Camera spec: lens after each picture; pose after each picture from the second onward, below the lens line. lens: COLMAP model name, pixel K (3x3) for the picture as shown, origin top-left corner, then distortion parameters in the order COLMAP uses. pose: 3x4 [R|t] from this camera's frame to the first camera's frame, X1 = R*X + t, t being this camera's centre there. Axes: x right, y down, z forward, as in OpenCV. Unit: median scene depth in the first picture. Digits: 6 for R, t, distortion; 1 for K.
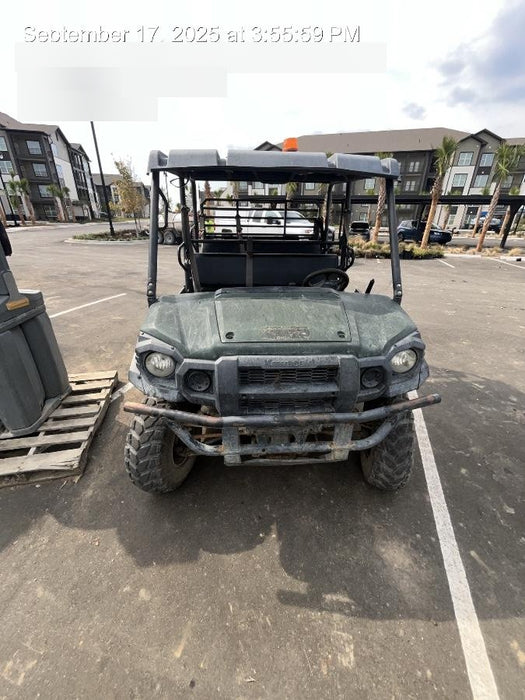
lens RADIAL K [[279.3, 0, 262.5], [0, 279.3, 350.0], [0, 0, 1]] dist [-0.001499, -0.000058]
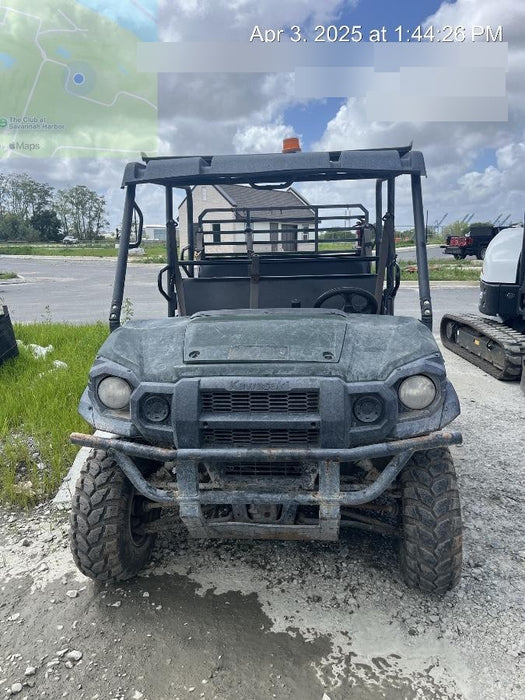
lens RADIAL K [[550.6, 0, 262.5], [0, 550.6, 350.0], [0, 0, 1]] dist [0.045051, -0.000412]
pose [[0.987905, -0.010939, -0.154676, 0.342966], [-0.025880, 0.971885, -0.234028, 0.312230], [0.152888, 0.235200, 0.959847, -0.580597]]
